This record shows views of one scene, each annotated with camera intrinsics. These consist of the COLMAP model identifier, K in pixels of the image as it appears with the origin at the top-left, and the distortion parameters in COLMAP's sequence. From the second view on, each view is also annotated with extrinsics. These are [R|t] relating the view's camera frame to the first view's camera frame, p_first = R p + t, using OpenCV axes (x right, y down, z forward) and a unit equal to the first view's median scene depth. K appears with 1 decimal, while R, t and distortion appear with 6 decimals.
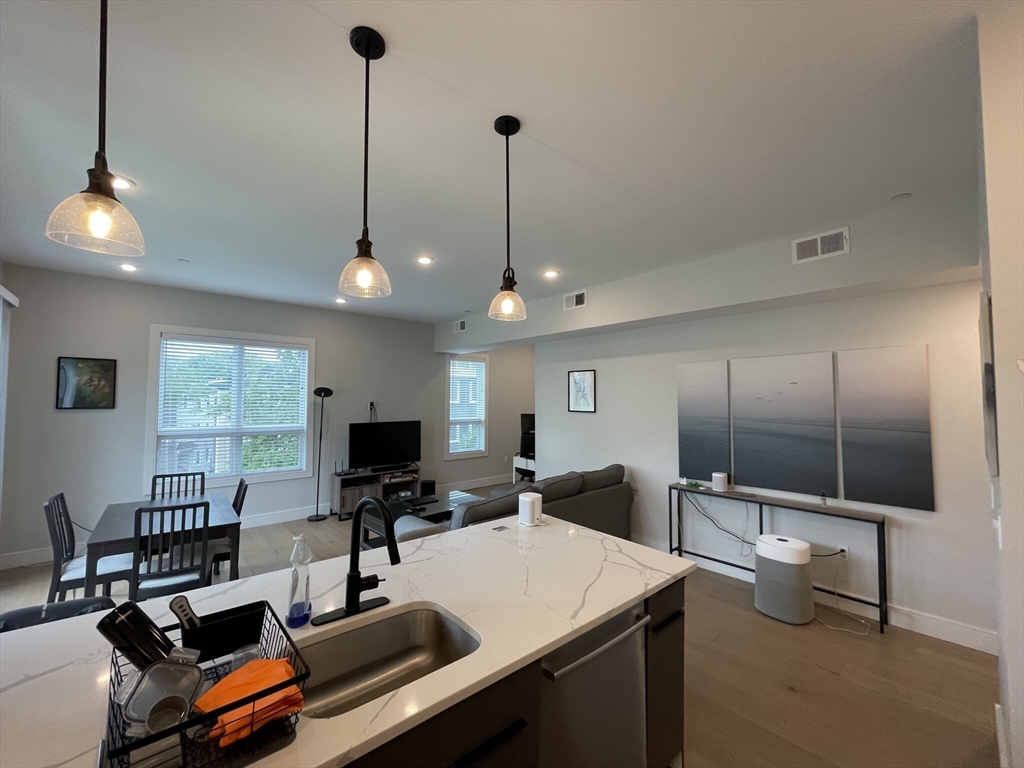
lens RADIAL K [[413.4, 0, 513.4], [0, 413.4, 381.3], [0, 0, 1]] dist [-0.002143, 0.000408]
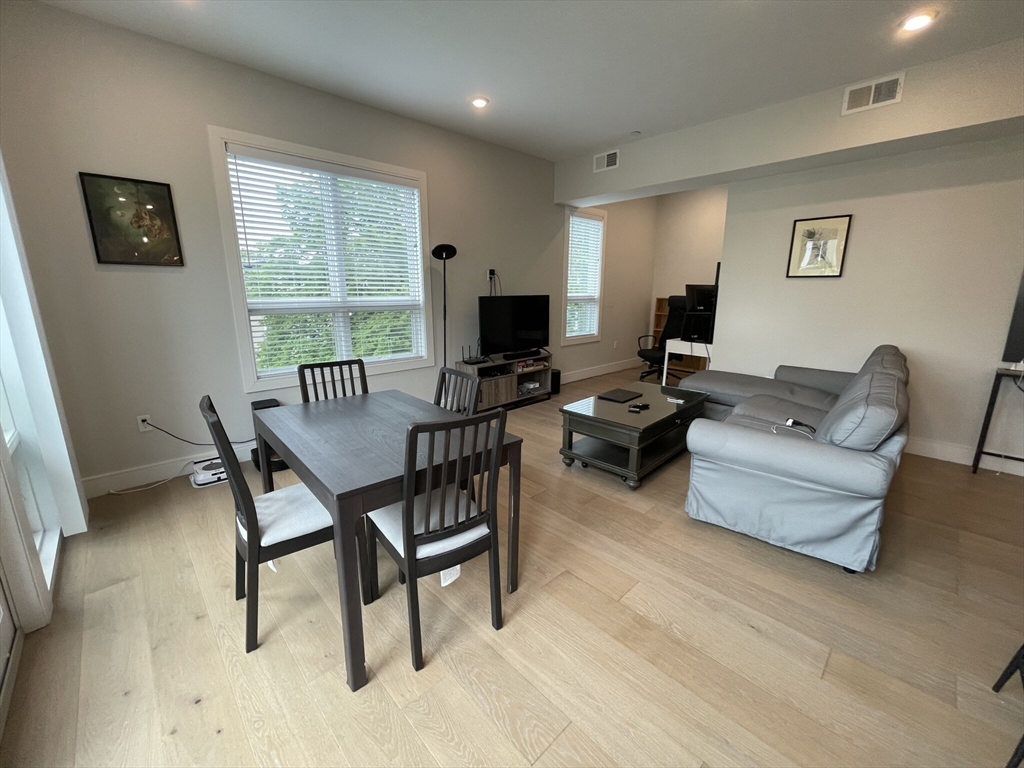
lens RADIAL K [[413.4, 0, 513.5], [0, 413.4, 386.7], [0, 0, 1]] dist [-0.002143, 0.000408]
pose [[0.999464, -0.009400, 0.031367, -0.359047], [0.000470, 0.961930, 0.273295, 0.054966], [-0.032742, -0.273133, 0.961419, 0.232608]]
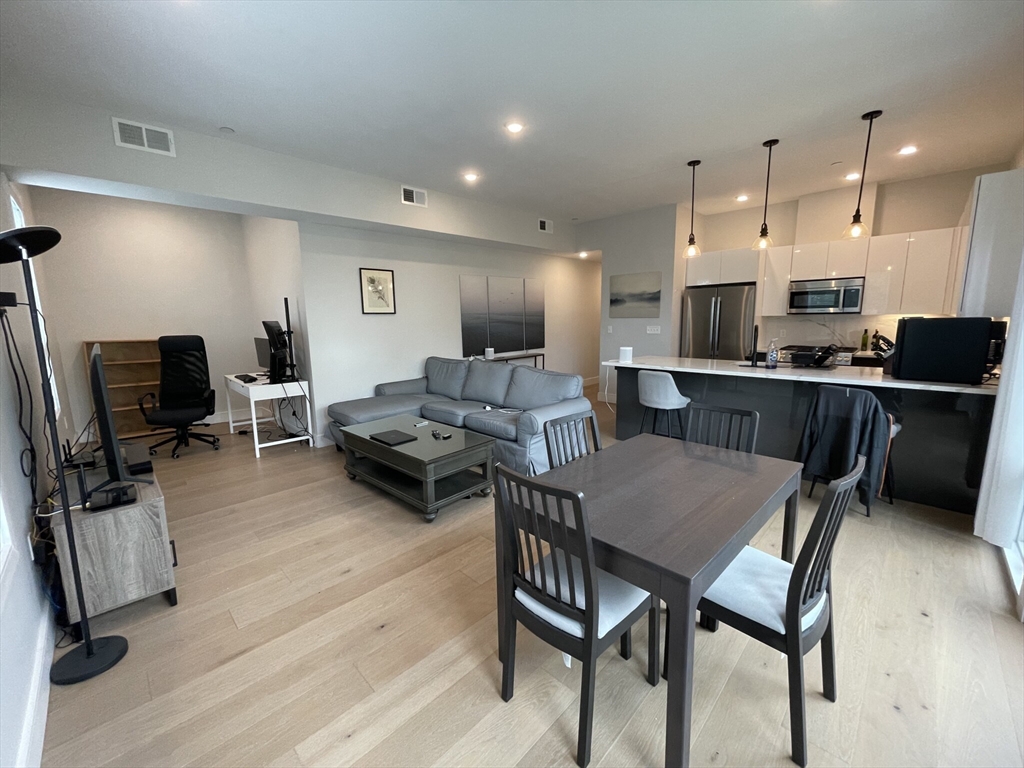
lens RADIAL K [[413.4, 0, 516.4], [0, 413.4, 378.2], [0, 0, 1]] dist [-0.002143, 0.000408]
pose [[-0.068448, -0.157956, 0.985071, -0.742840], [-0.032223, 0.987222, 0.156061, 0.056191], [-0.997134, -0.021060, -0.072663, 0.680943]]
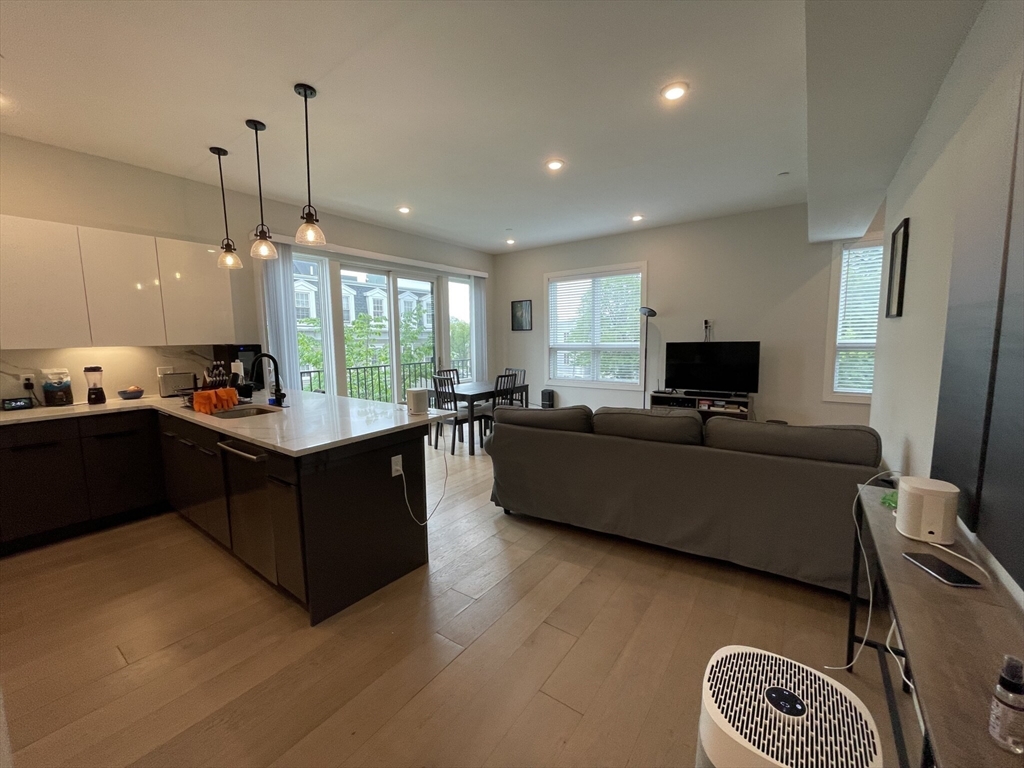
lens RADIAL K [[413.4, 0, 508.5], [0, 413.4, 381.1], [0, 0, 1]] dist [-0.002143, 0.000408]
pose [[0.212239, 0.094334, -0.972654, 0.488874], [0.061381, 0.992077, 0.109611, 0.062659], [0.975288, -0.082966, 0.204768, 0.426274]]
